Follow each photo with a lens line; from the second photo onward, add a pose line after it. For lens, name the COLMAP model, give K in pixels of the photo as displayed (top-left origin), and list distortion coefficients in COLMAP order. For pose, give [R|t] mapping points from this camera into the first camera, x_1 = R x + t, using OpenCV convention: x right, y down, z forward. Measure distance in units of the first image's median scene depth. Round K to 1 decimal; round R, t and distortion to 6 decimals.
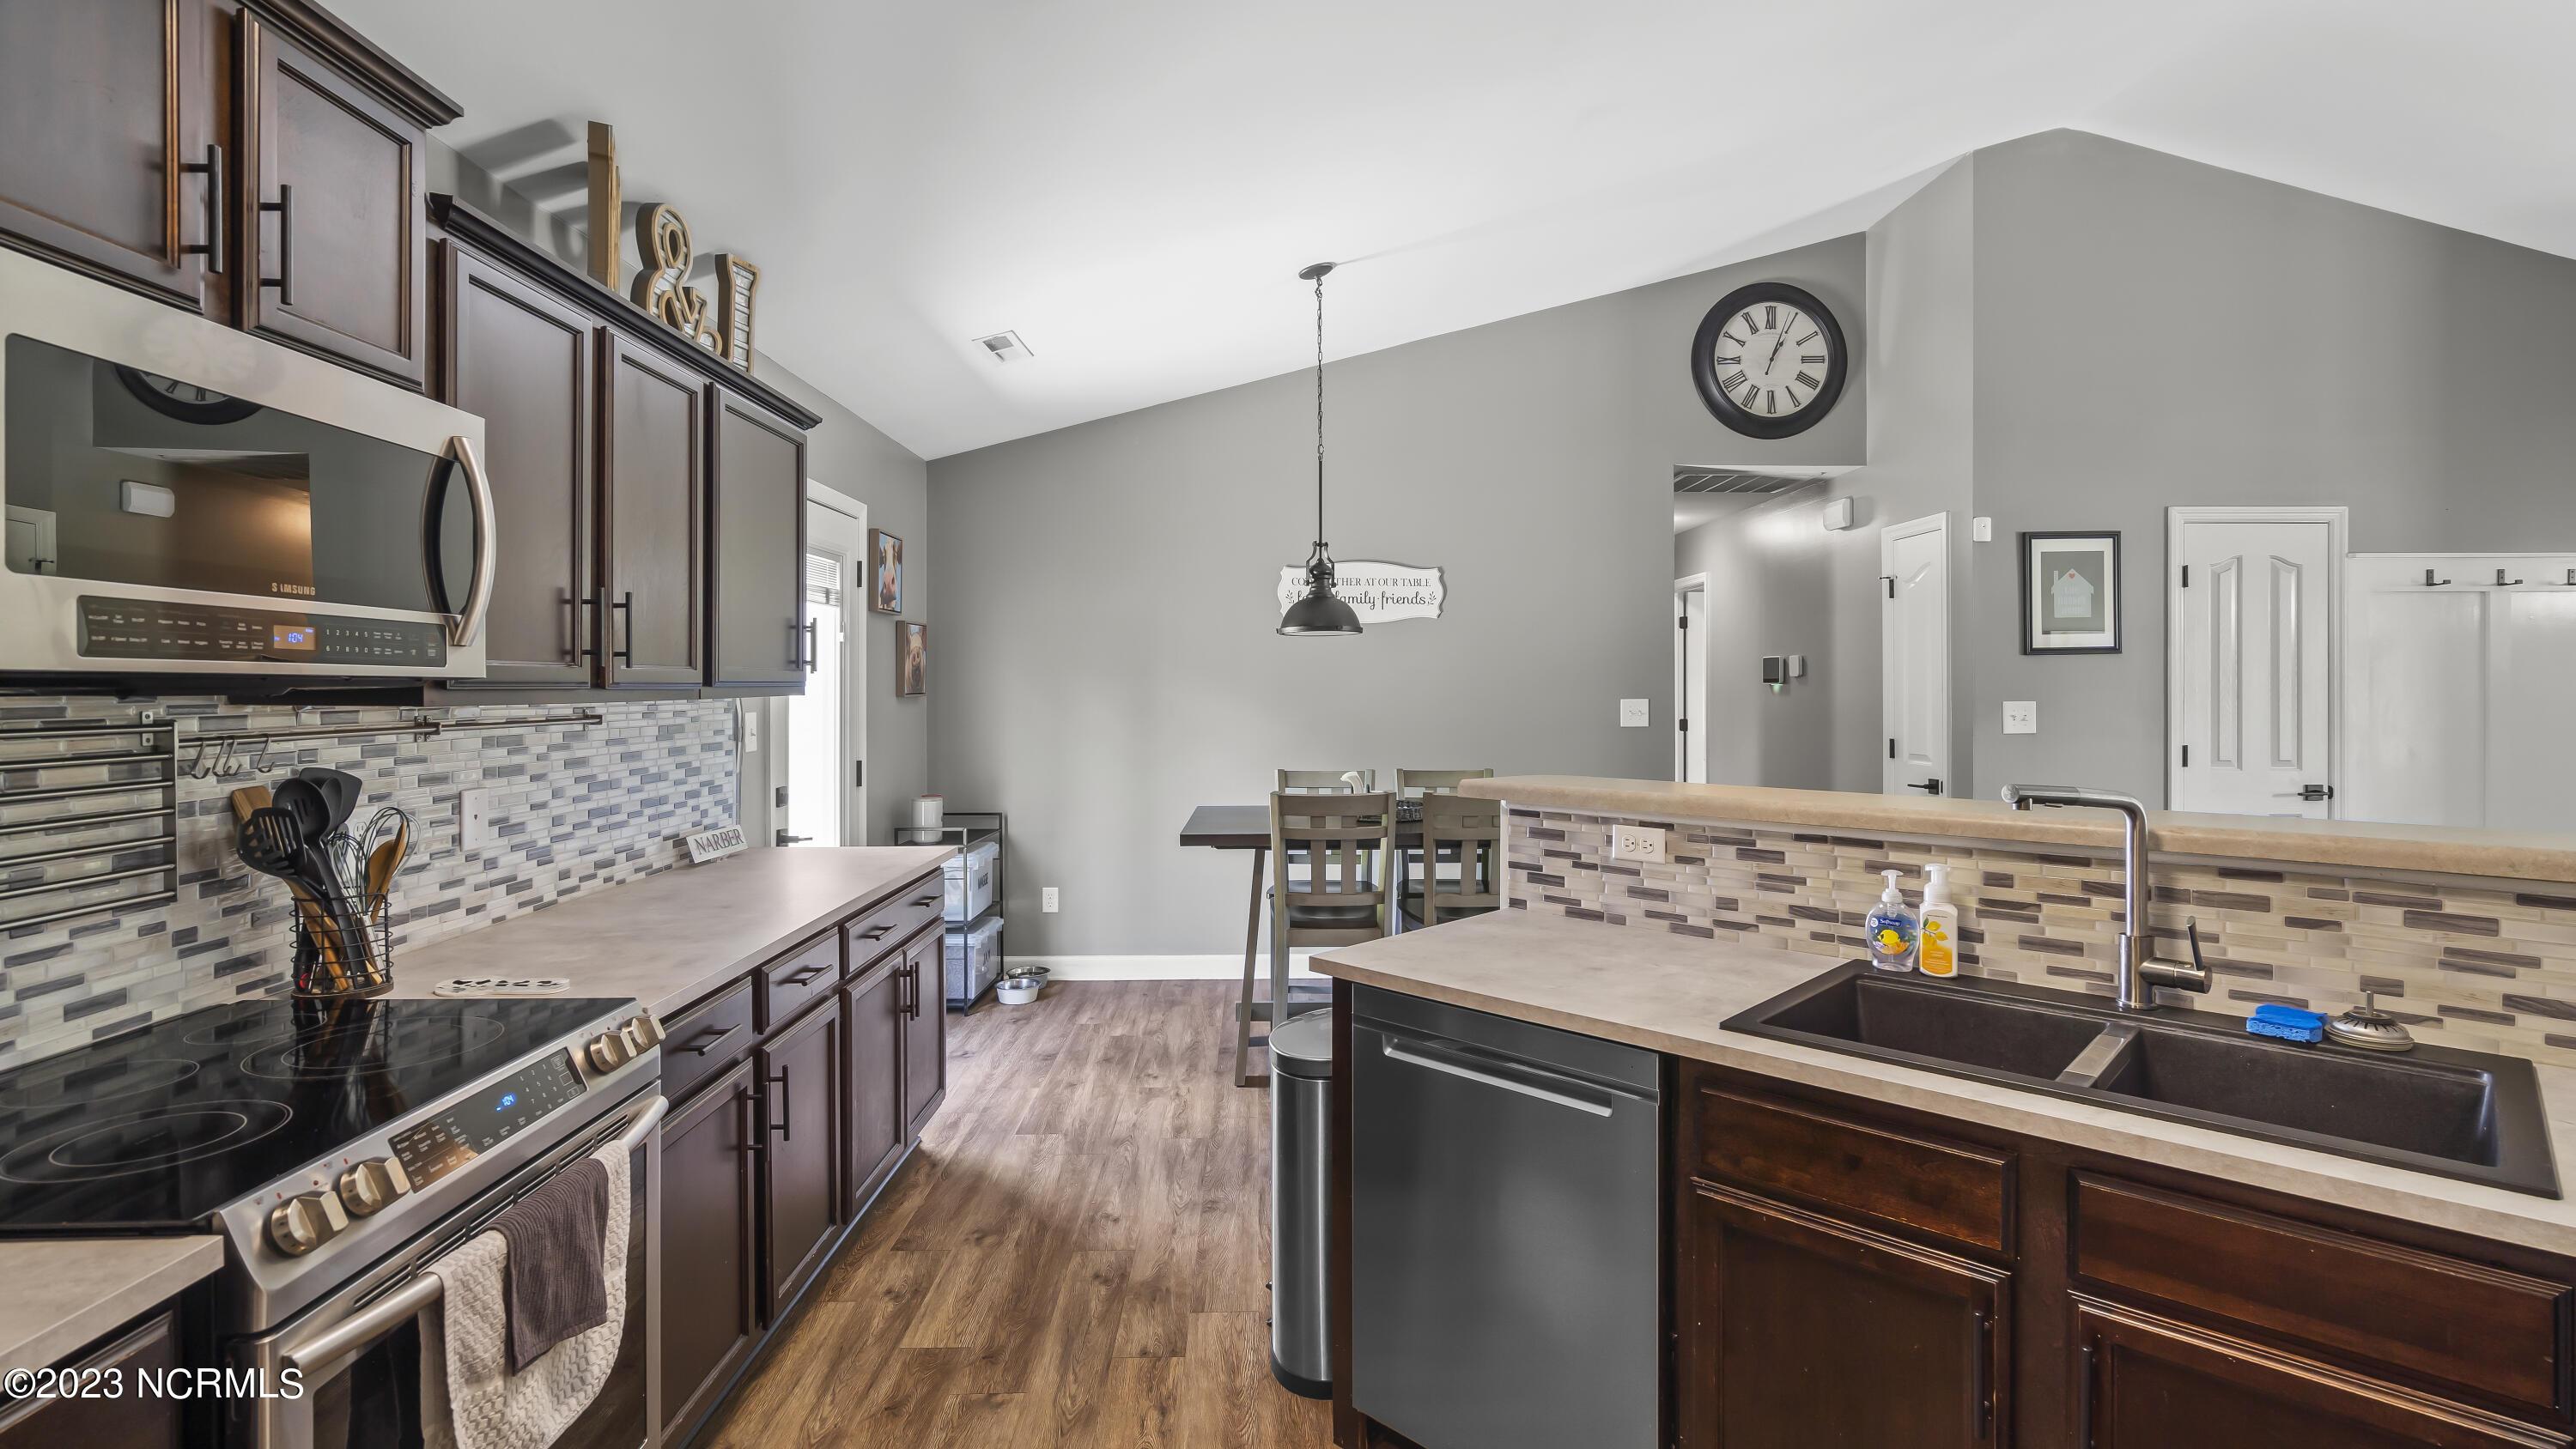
lens RADIAL K [[1225.5, 0, 1284.8], [0, 1225.5, 703.3], [0, 0, 1]] dist [0.003422, -0.001844]
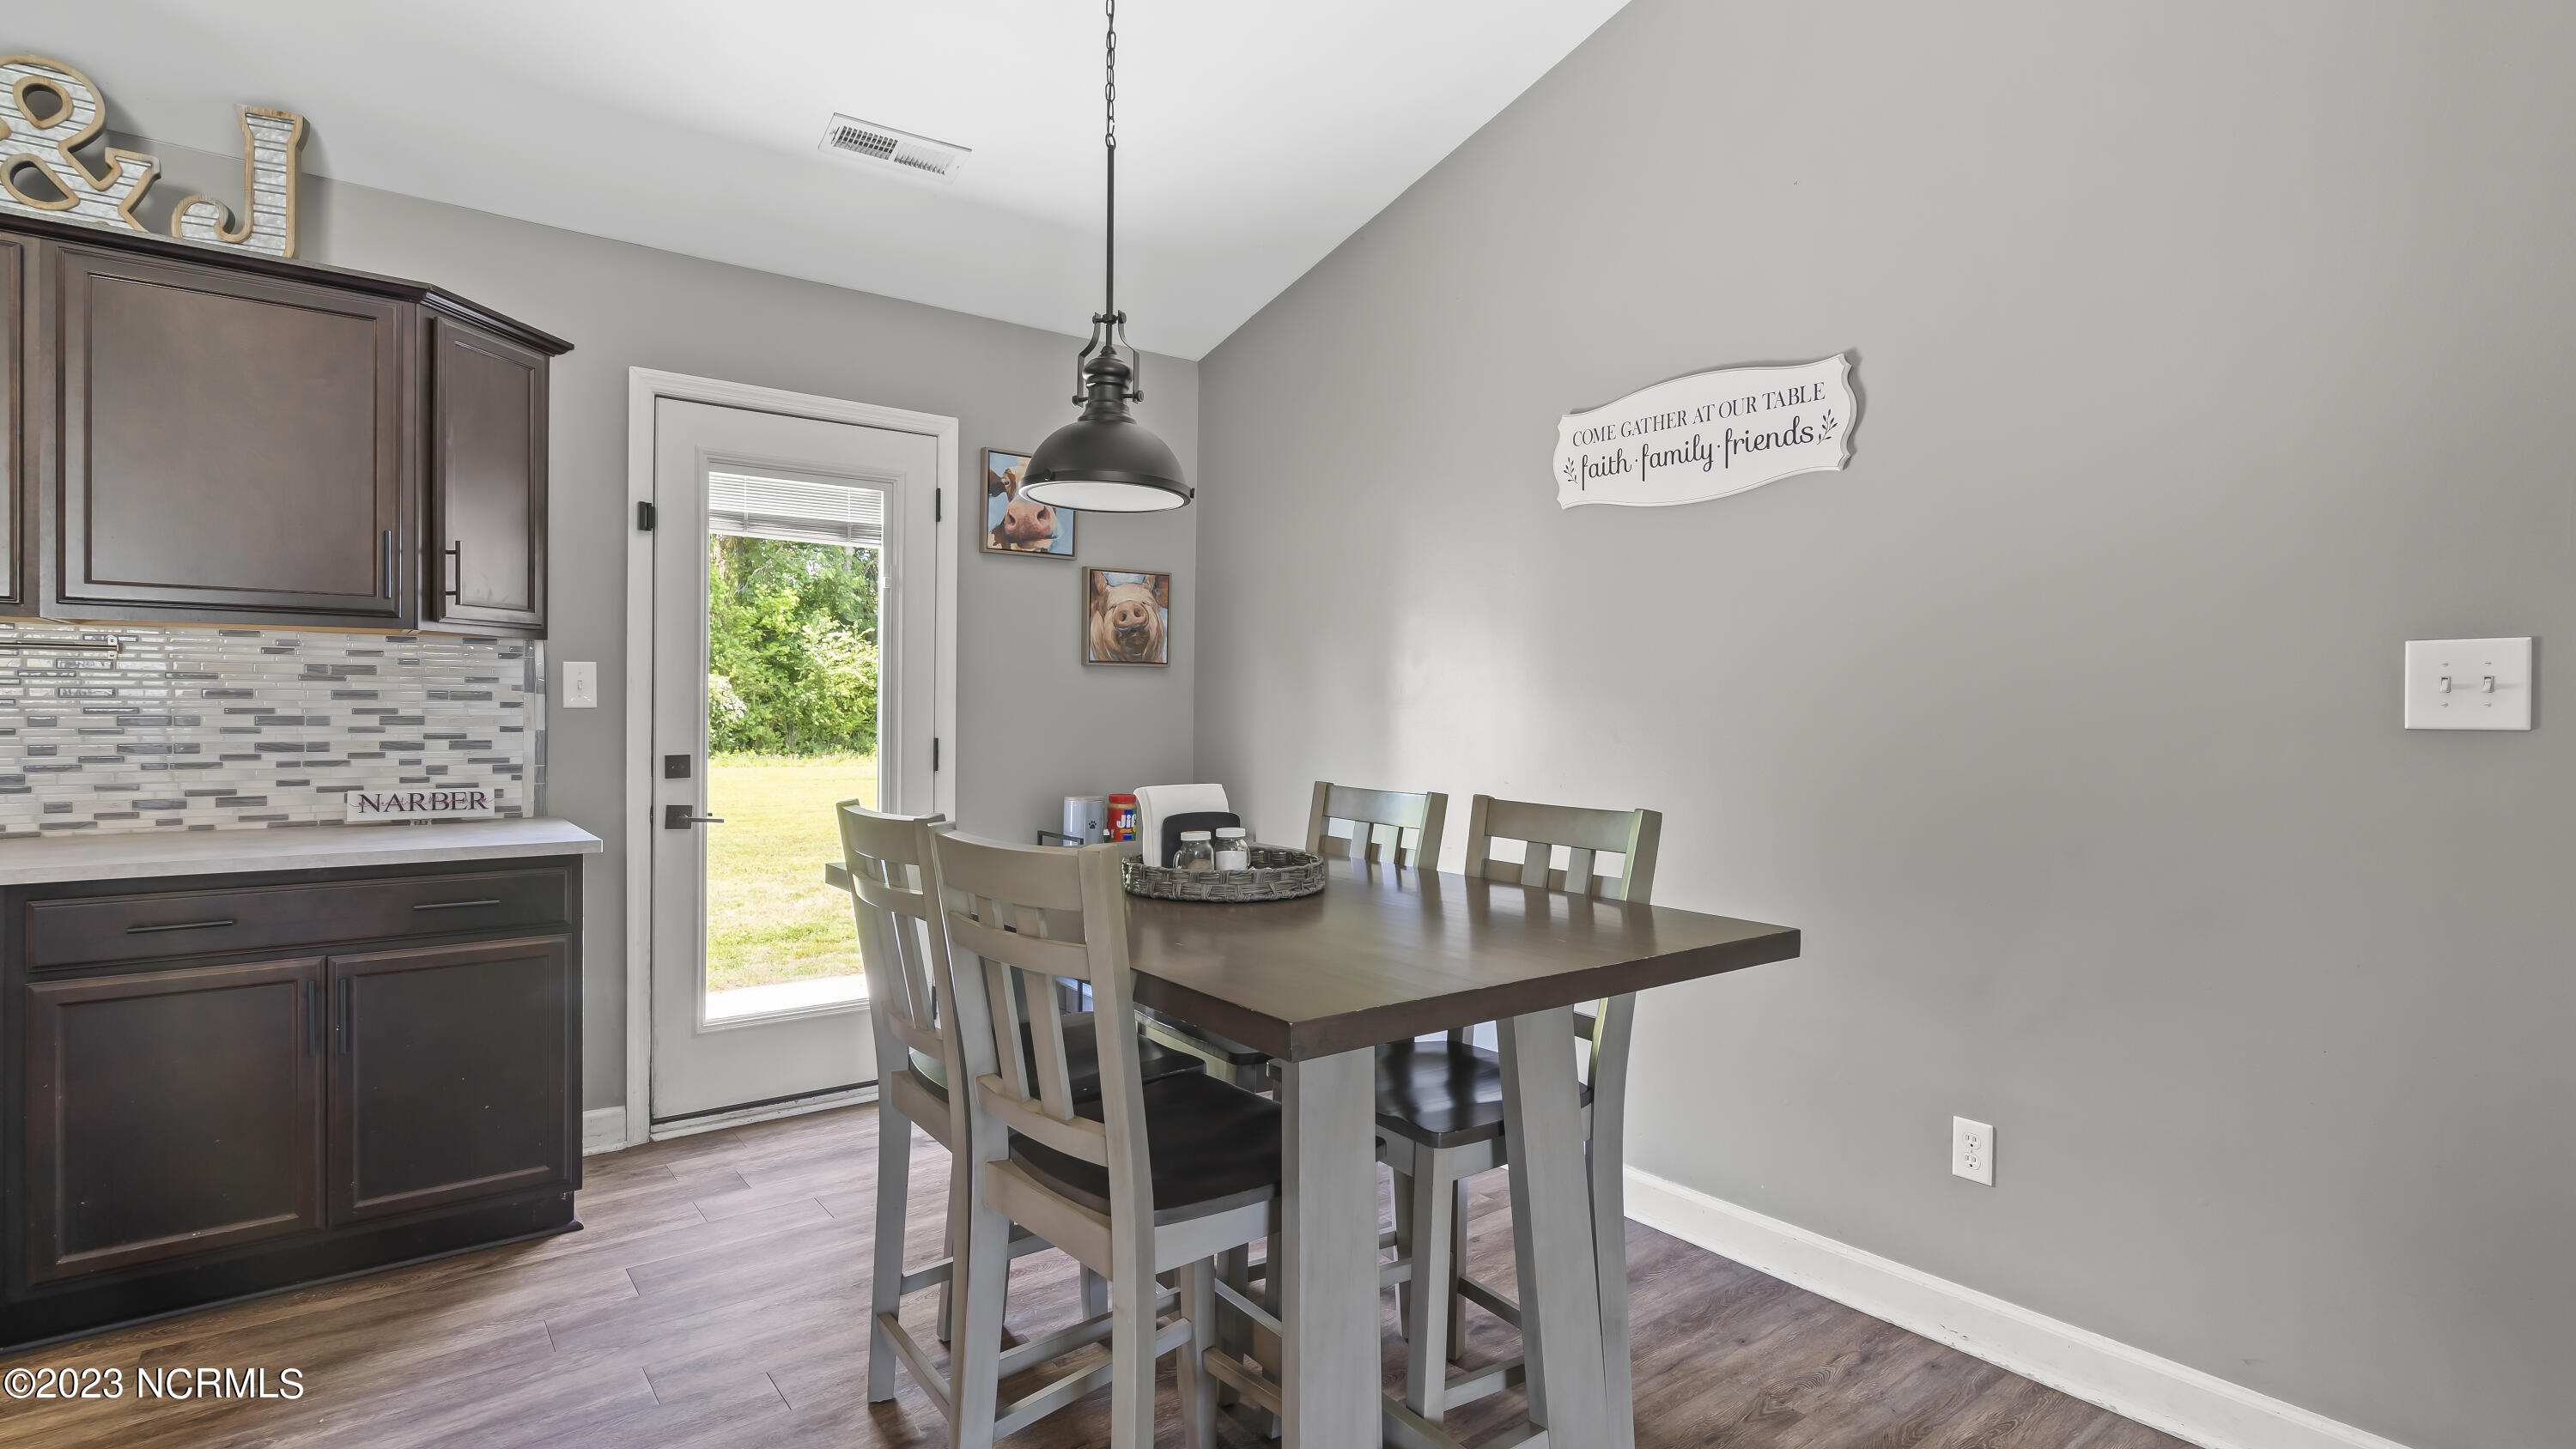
lens RADIAL K [[1225.5, 0, 1290.0], [0, 1225.5, 720.9], [0, 0, 1]] dist [0.003422, -0.001844]
pose [[0.589258, 0.016885, -0.807769, 0.445039], [-0.023065, 0.999726, 0.004072, 0.027571], [0.807616, 0.016232, 0.589485, 0.722488]]
